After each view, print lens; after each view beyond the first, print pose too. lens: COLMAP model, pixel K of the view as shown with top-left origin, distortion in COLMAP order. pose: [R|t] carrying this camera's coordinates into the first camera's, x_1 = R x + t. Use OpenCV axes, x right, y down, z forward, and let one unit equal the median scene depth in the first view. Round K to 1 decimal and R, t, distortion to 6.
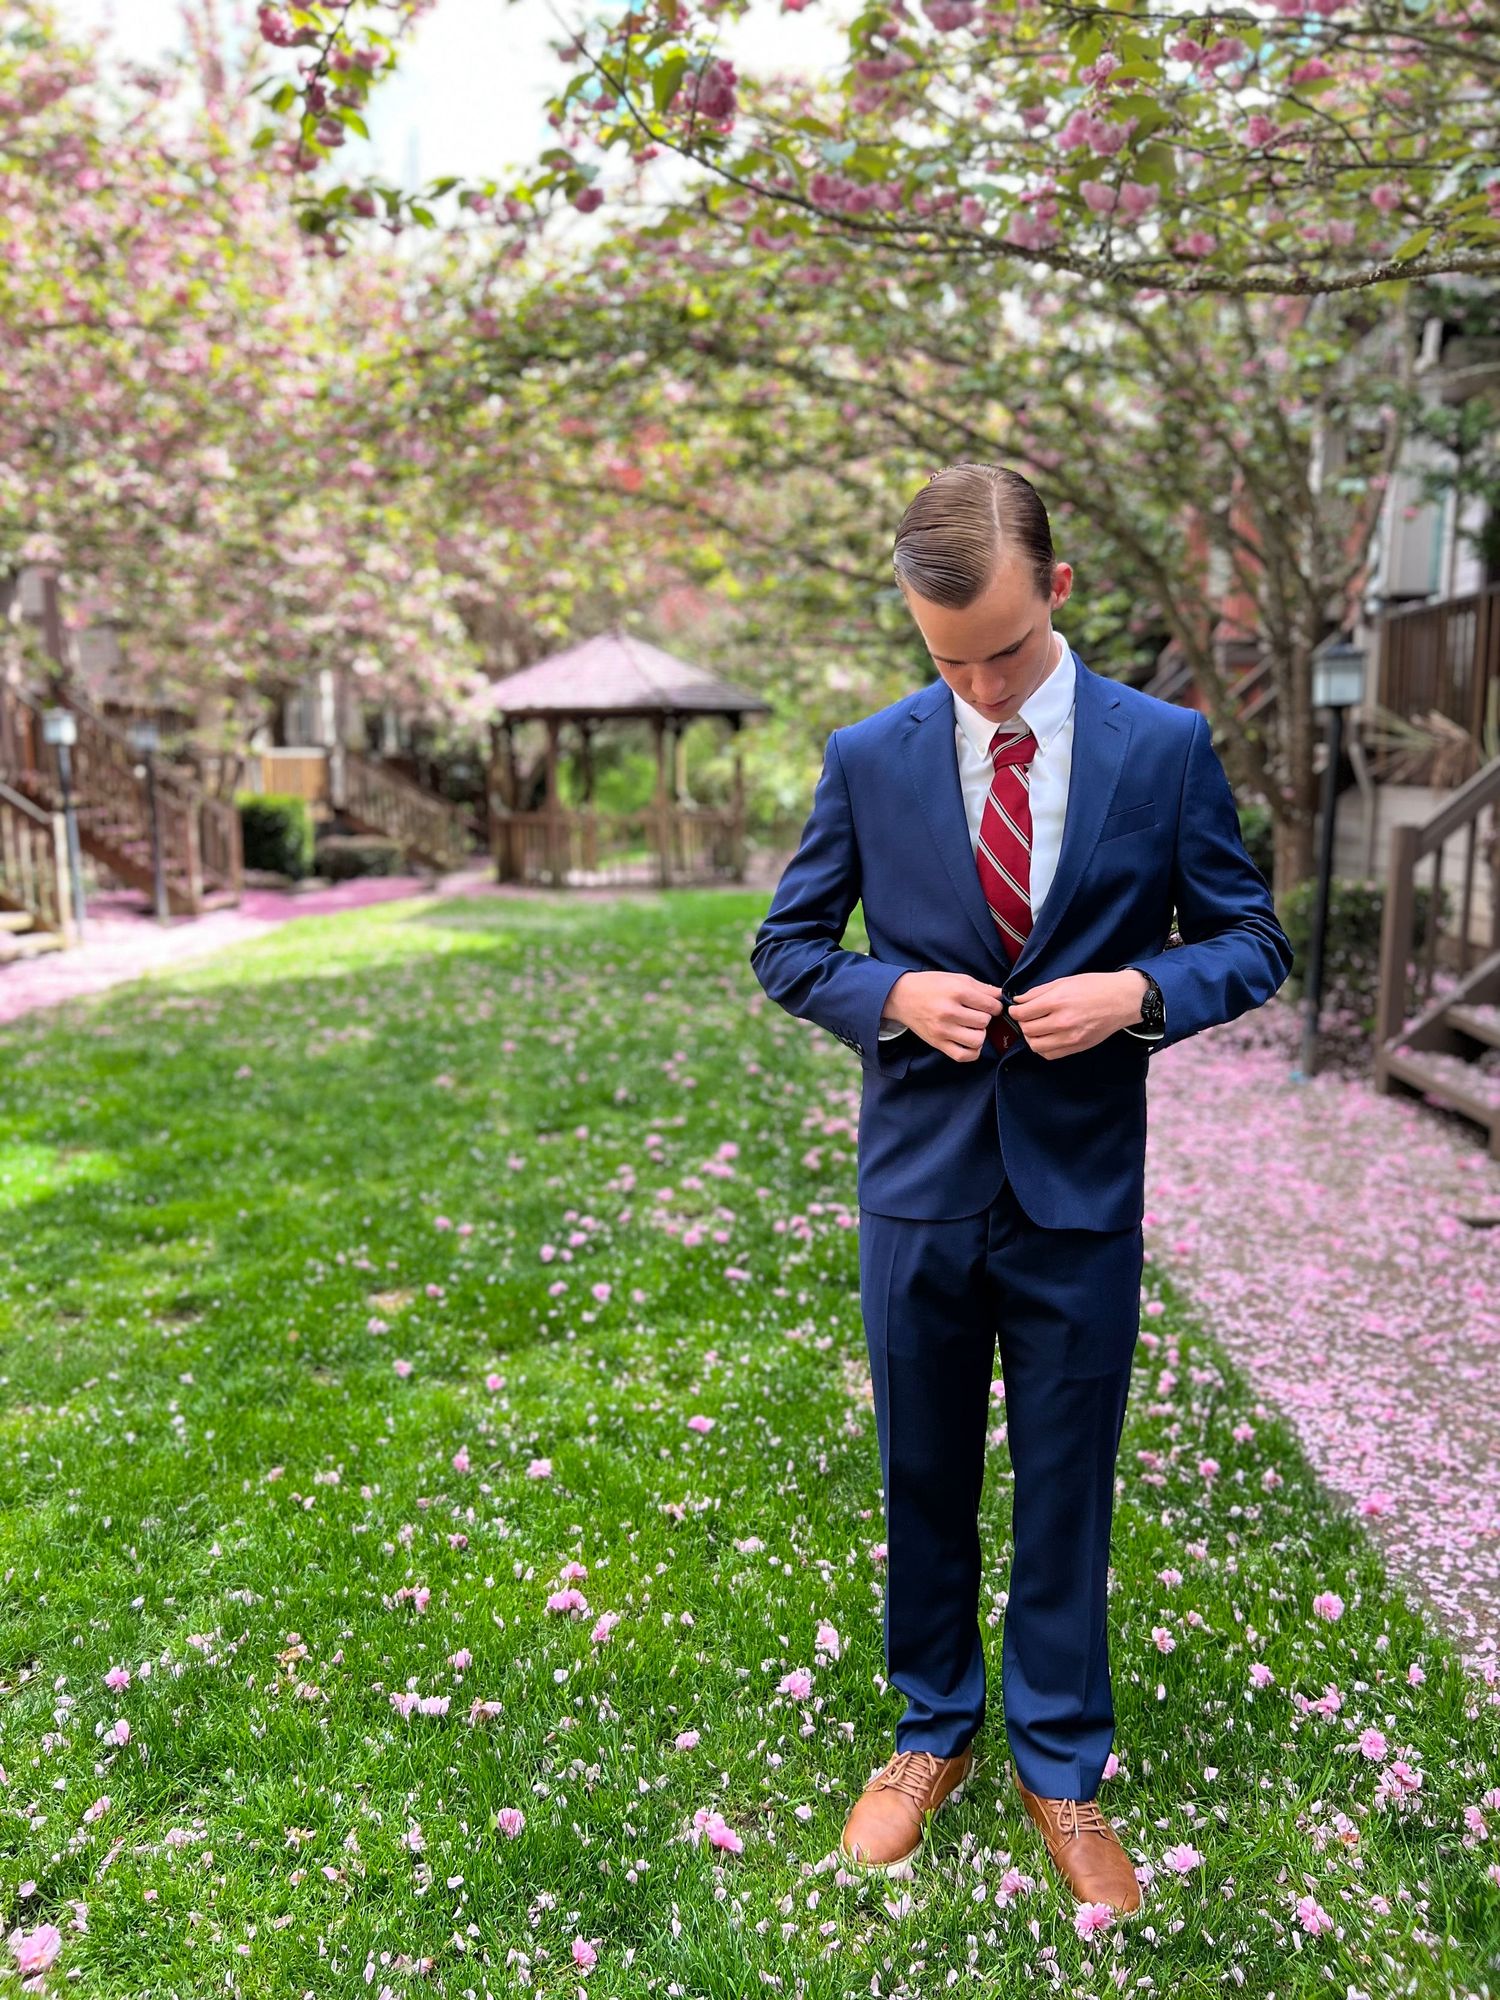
lens RADIAL K [[1354.8, 0, 750.9], [0, 1354.8, 1039.2], [0, 0, 1]] dist [-0.101425, 0.044655]
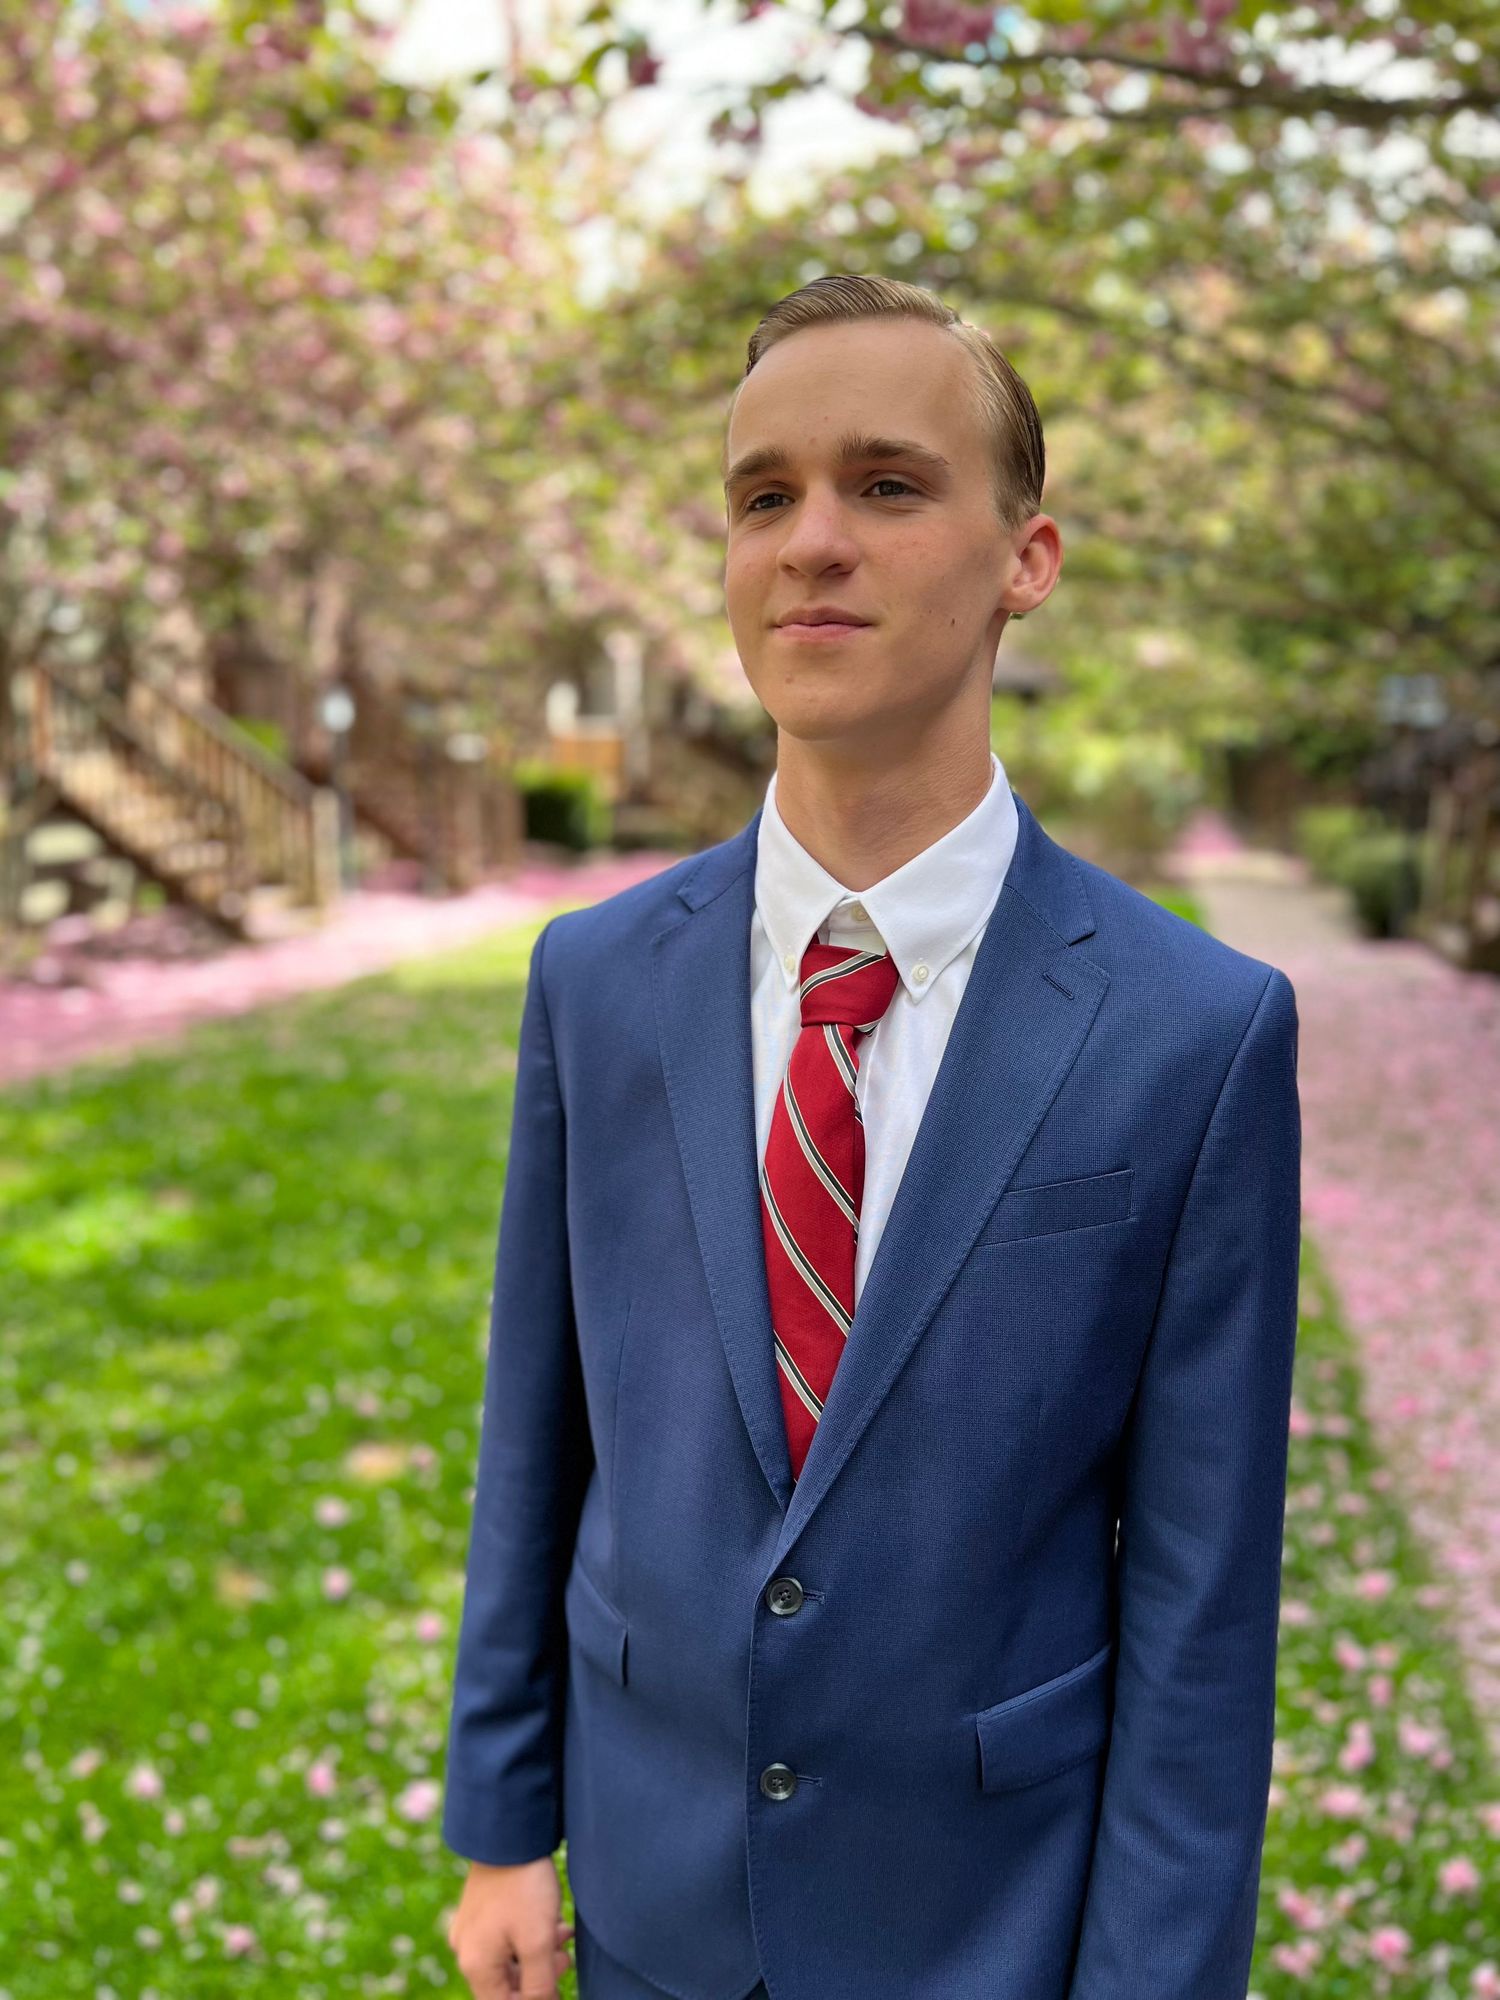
lens RADIAL K [[1354.8, 0, 750.9], [0, 1354.8, 1039.2], [0, 0, 1]] dist [-0.101425, 0.044655]
pose [[0.972069, 0.050987, -0.229089, 0.066903], [-0.045421, 0.998532, 0.029507, -0.052273], [0.230258, -0.018277, 0.972958, 0.133458]]
